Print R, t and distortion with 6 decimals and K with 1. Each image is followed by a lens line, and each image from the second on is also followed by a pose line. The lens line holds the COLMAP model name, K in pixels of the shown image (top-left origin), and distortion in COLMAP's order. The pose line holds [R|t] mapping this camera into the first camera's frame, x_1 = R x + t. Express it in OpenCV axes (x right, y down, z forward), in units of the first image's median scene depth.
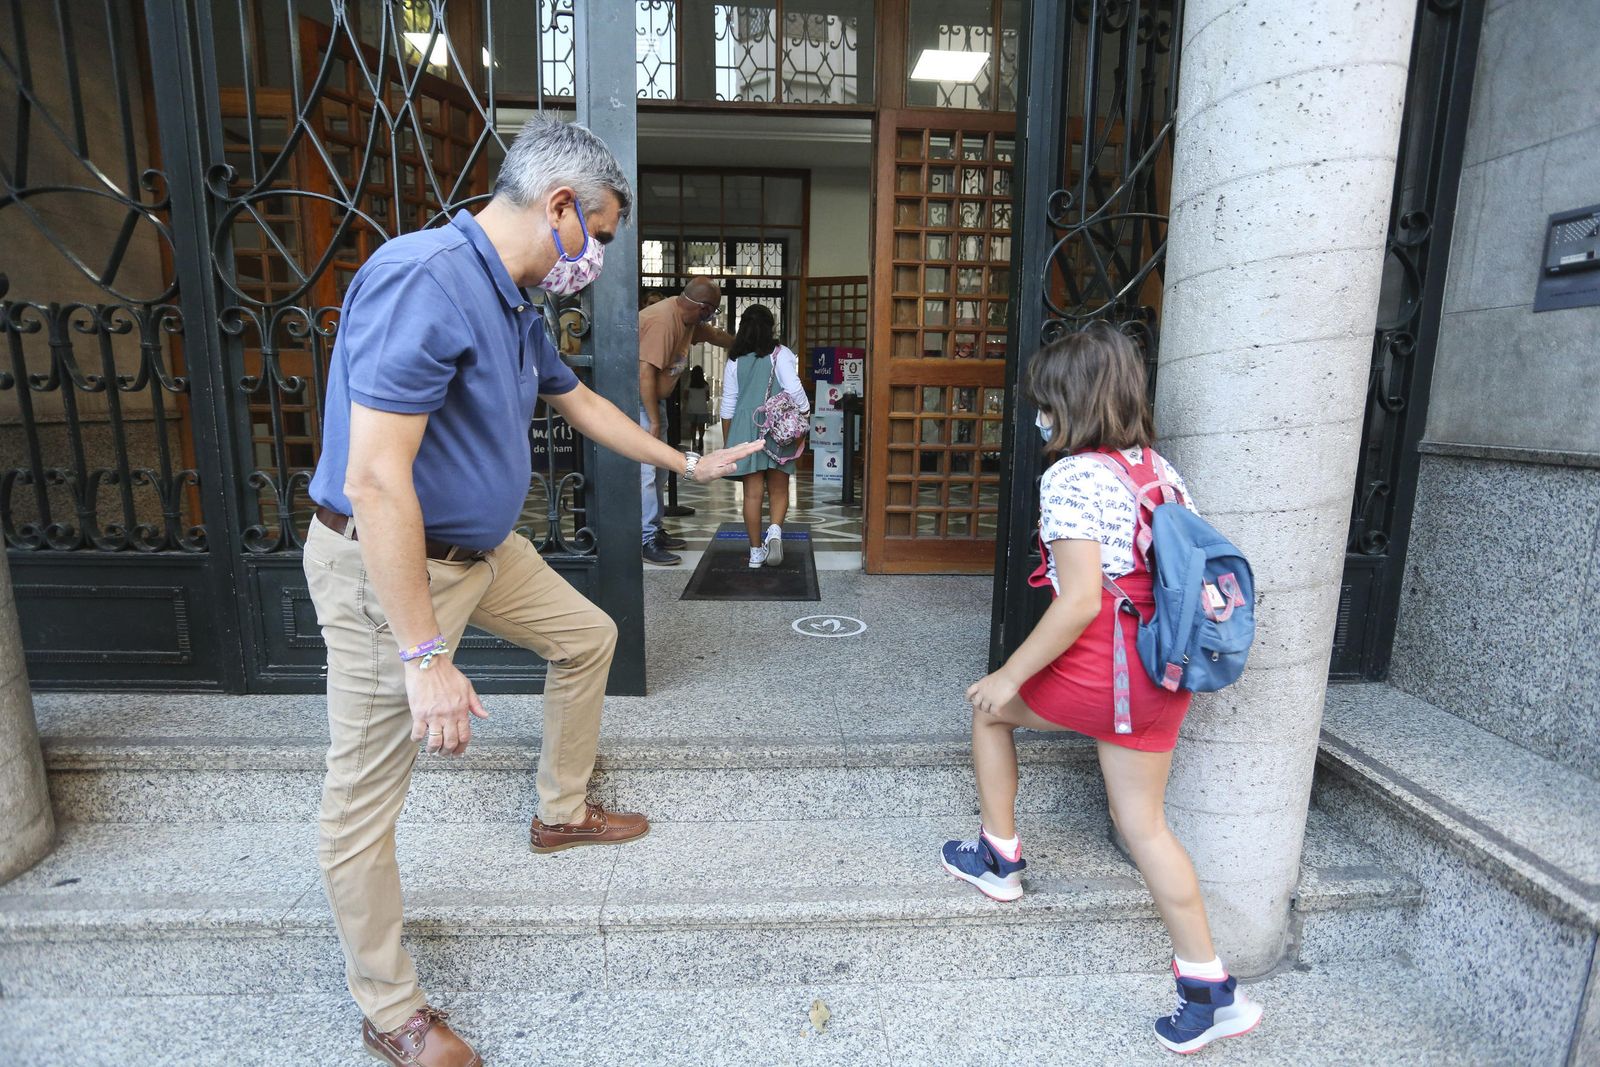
lens RADIAL K [[769.7, 0, 803.7], [0, 769.7, 529.4], [0, 0, 1]] dist [-0.067465, 0.024484]
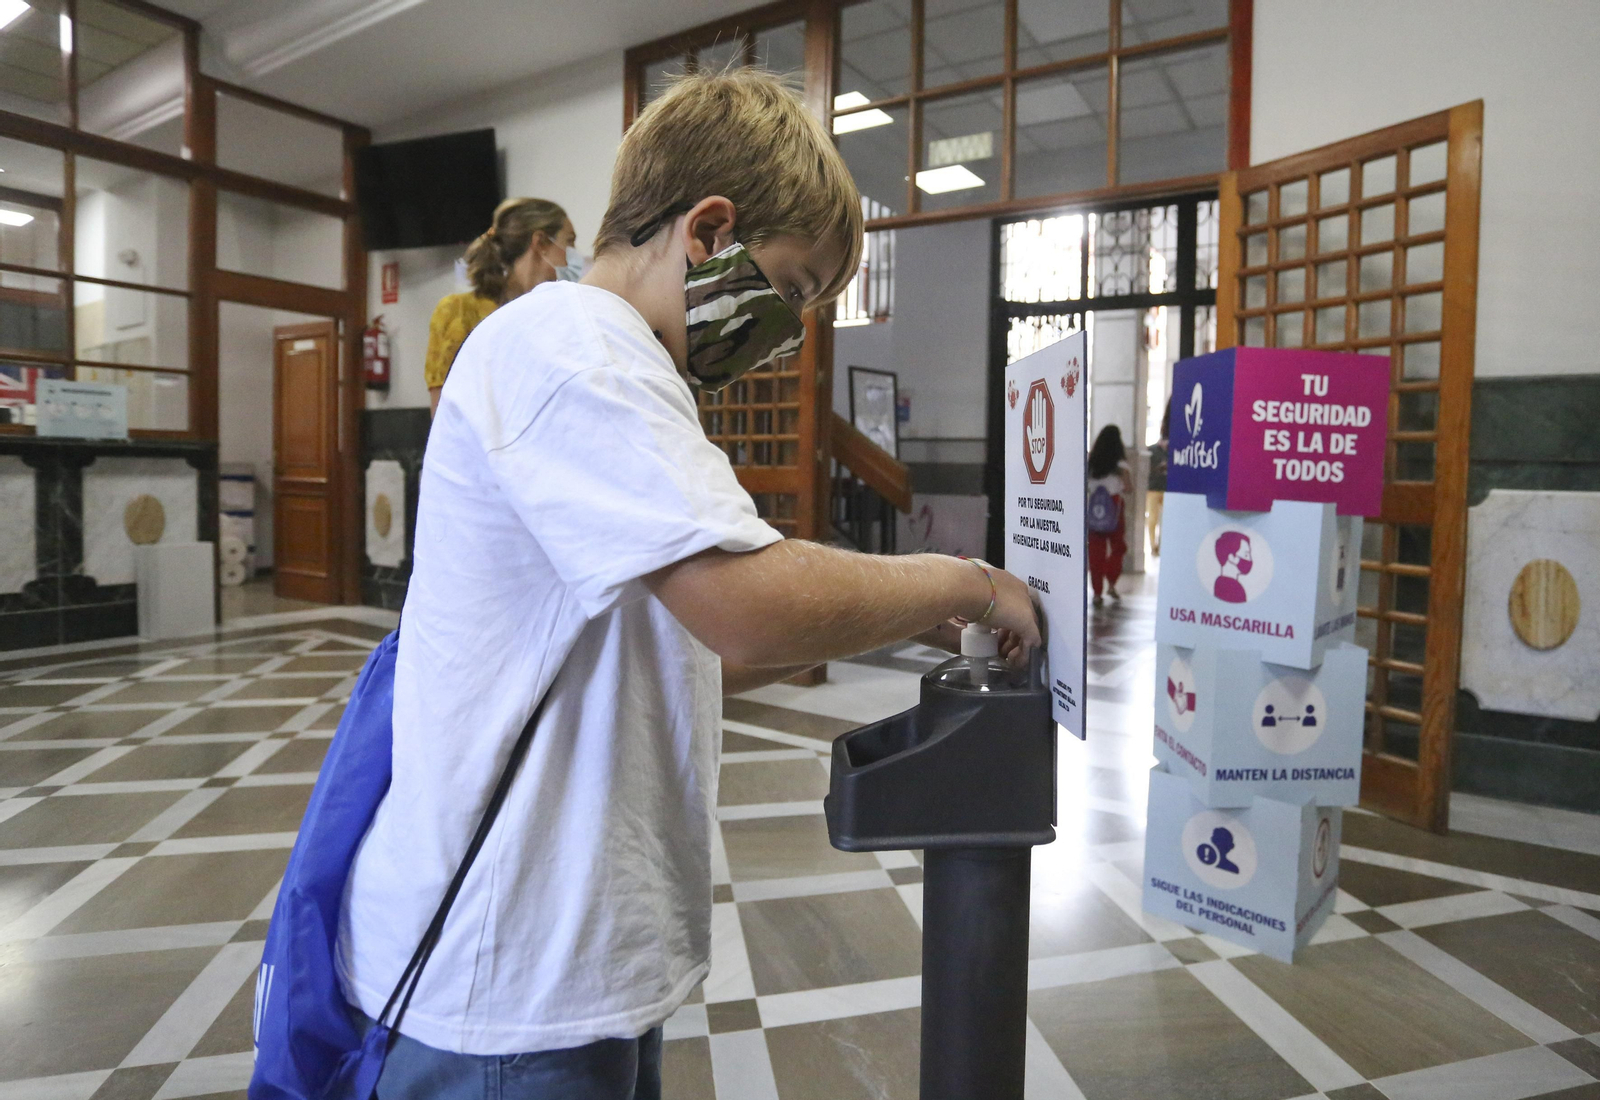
lens RADIAL K [[882.6, 0, 866.0], [0, 882.6, 497.9], [0, 0, 1]] dist [-0.078101, 0.034578]
pose [[0.828192, 0.023017, -0.559972, 0.082506], [-0.106588, 0.987389, -0.117057, -0.134063], [0.550216, 0.156632, 0.820201, 0.644402]]
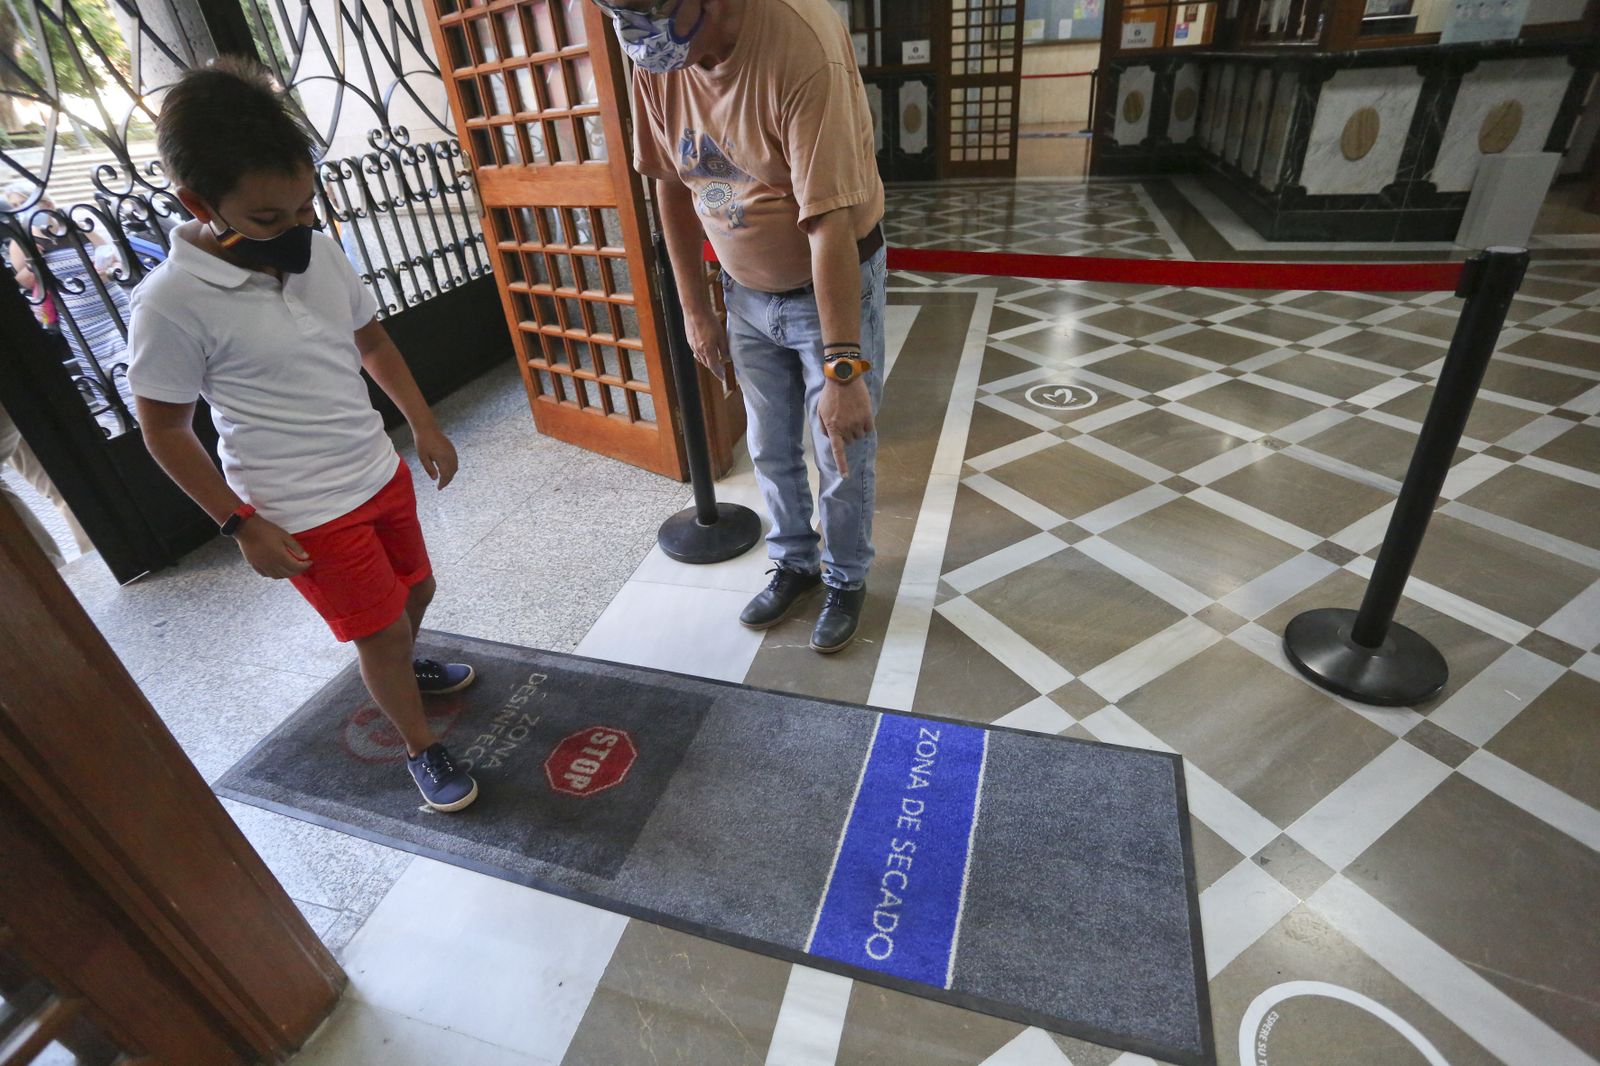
lens RADIAL K [[769.7, 0, 803.7], [0, 769.7, 528.9], [0, 0, 1]] dist [-0.067465, 0.024484]
pose [[-0.314641, 0.503449, -0.804699, 0.079969], [-0.094642, 0.826892, 0.554340, -0.141758], [0.944481, 0.250577, -0.212527, 0.561162]]
